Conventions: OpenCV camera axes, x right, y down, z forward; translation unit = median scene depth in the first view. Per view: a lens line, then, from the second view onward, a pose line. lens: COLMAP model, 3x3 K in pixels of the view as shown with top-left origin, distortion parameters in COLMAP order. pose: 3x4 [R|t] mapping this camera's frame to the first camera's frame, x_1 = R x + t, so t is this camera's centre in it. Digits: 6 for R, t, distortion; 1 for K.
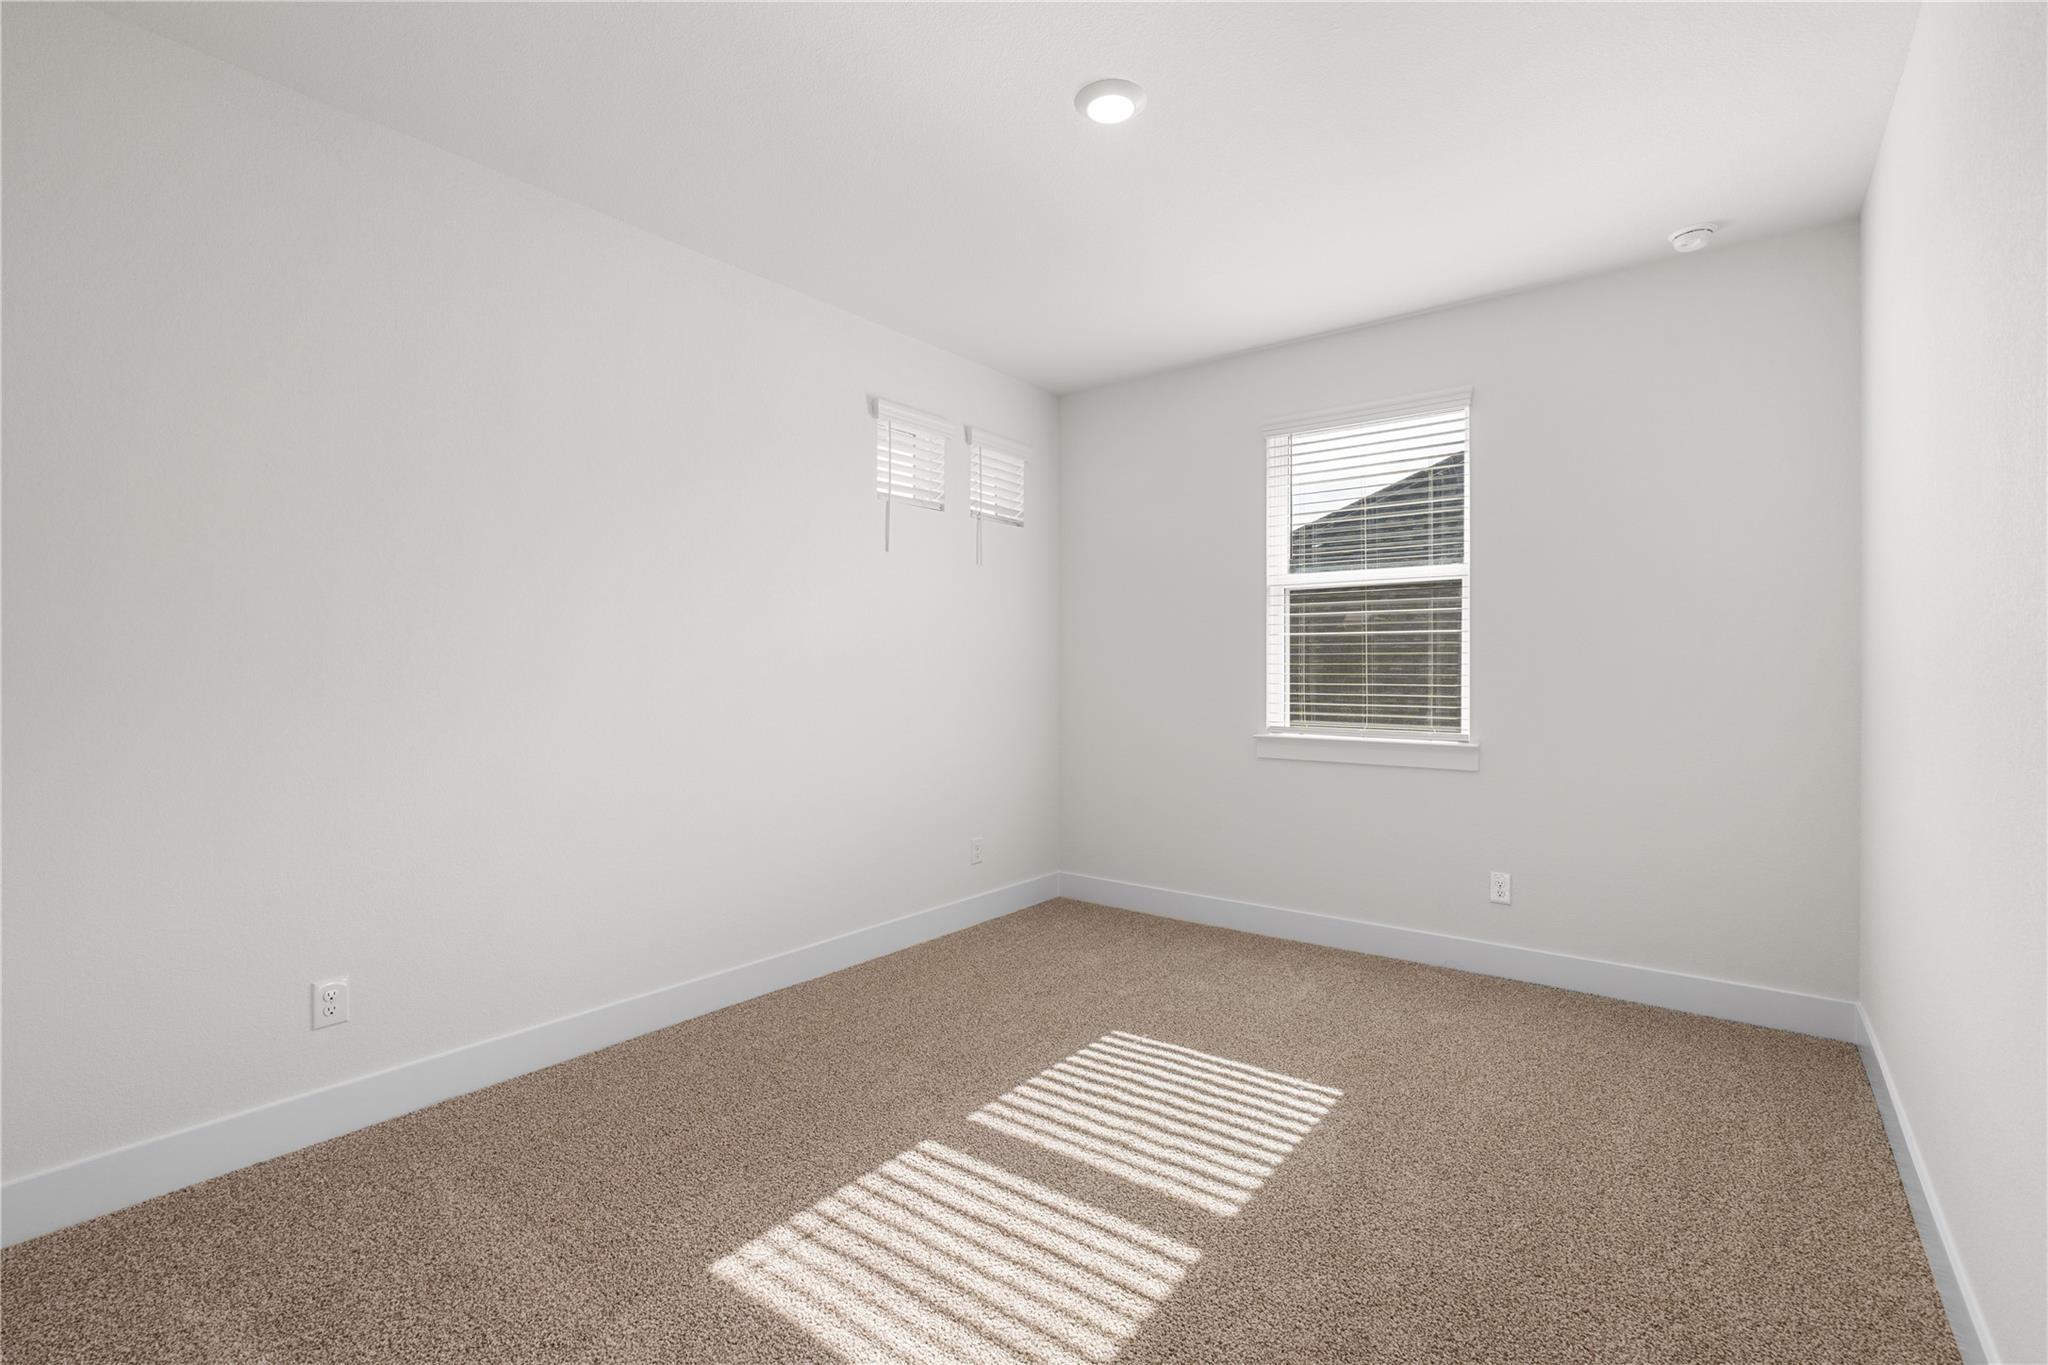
lens RADIAL K [[924.5, 0, 1026.9], [0, 924.5, 680.8], [0, 0, 1]] dist [-0.004354, 0.002792]
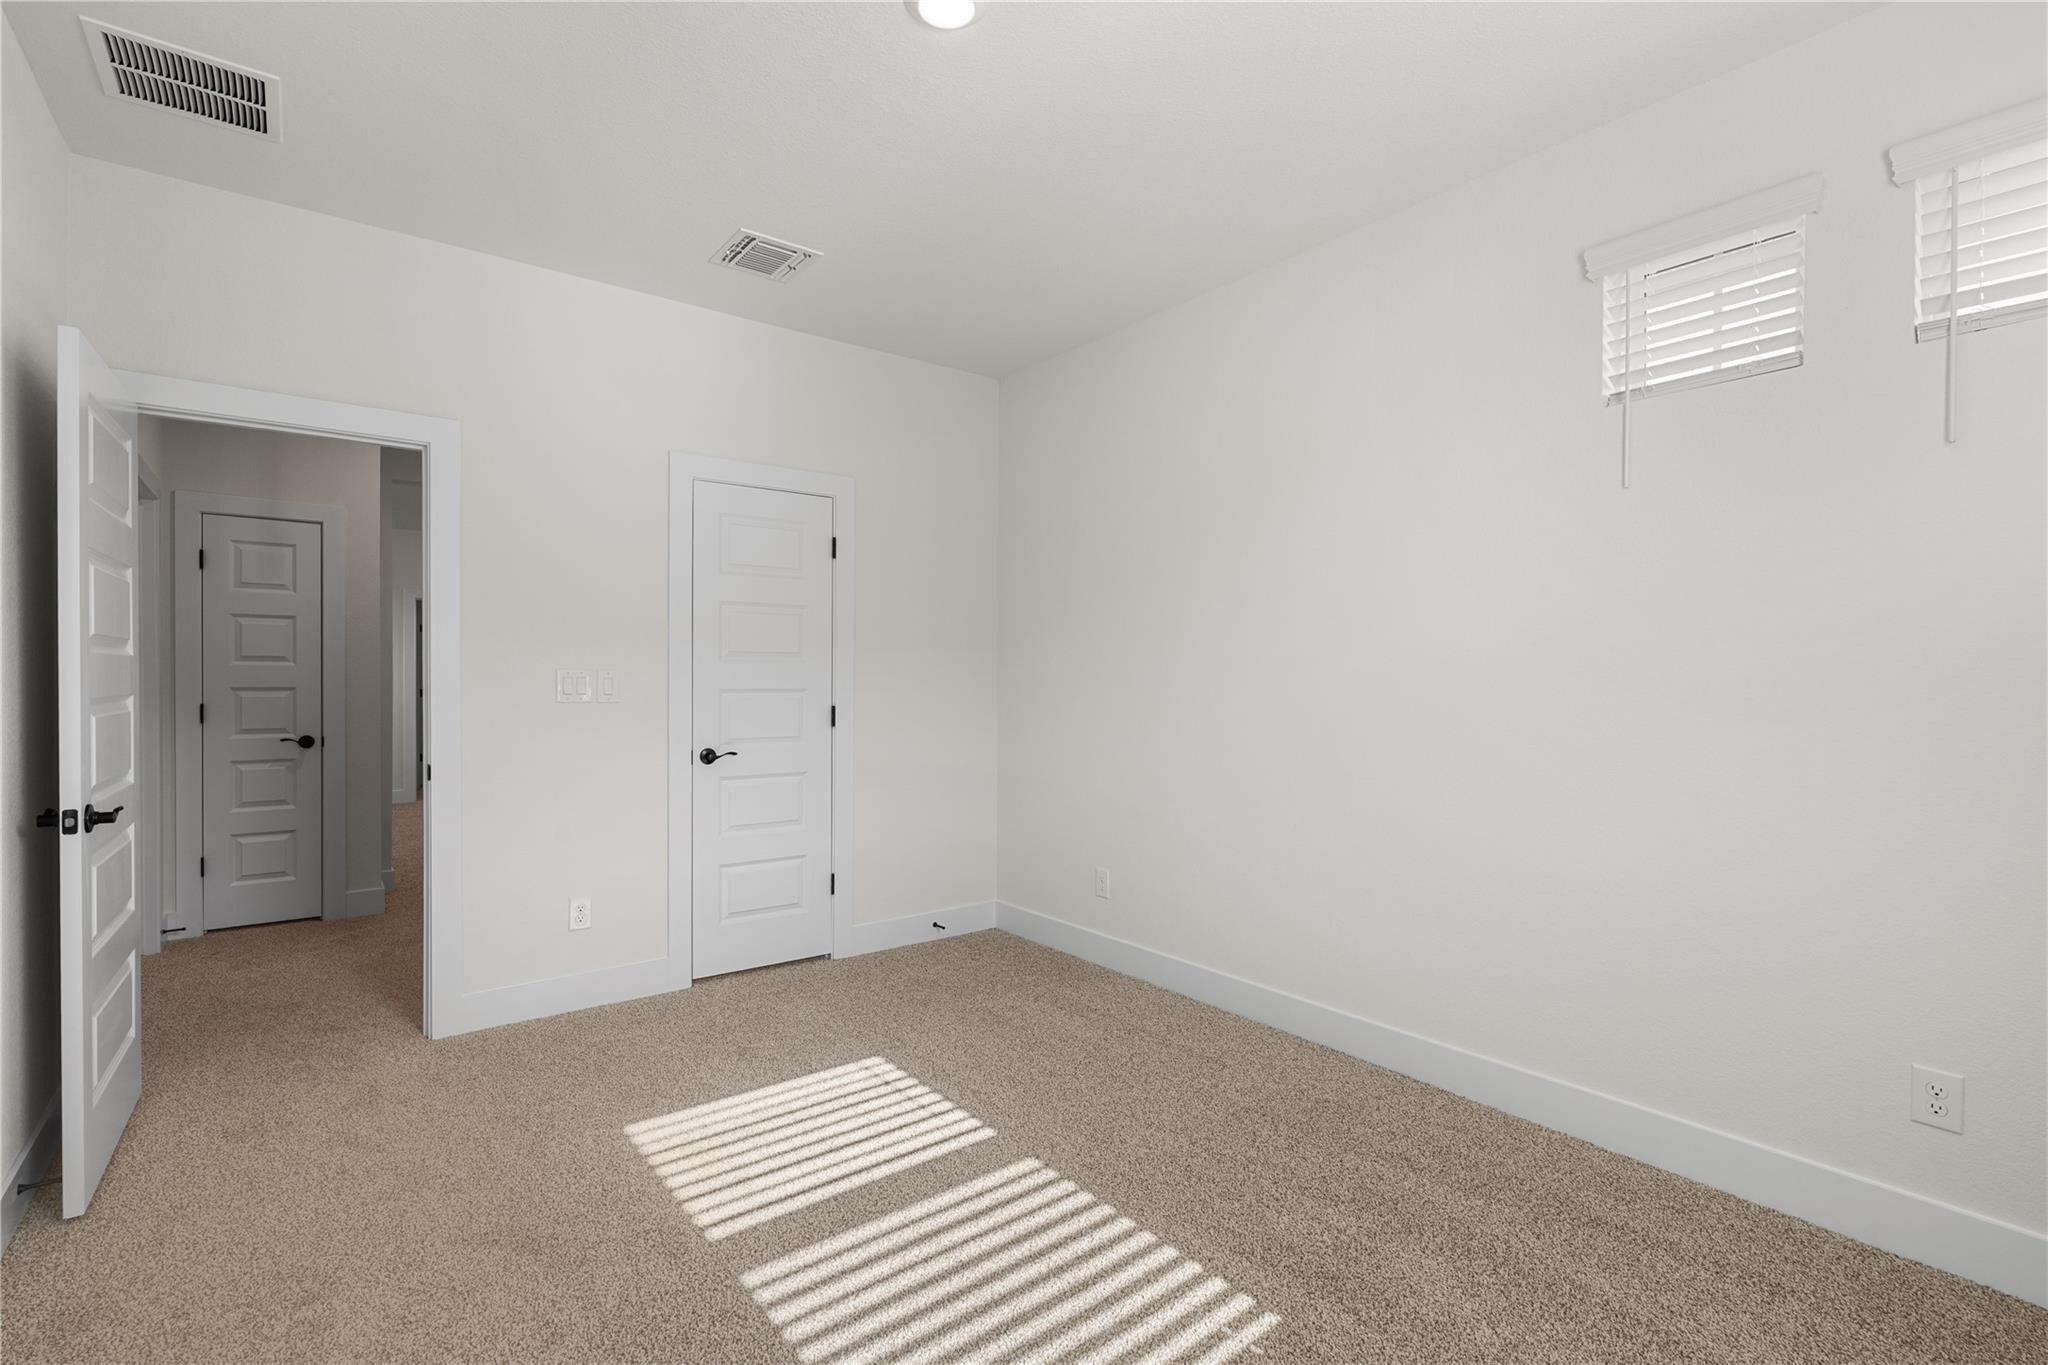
lens RADIAL K [[924.5, 0, 1027.2], [0, 924.5, 681.9], [0, 0, 1]] dist [-0.004354, 0.002792]
pose [[-0.255190, -0.000423, -0.966891, 0.929597], [-0.011095, 0.999935, 0.002491, -0.017965], [0.966827, 0.011363, -0.255178, 1.345164]]
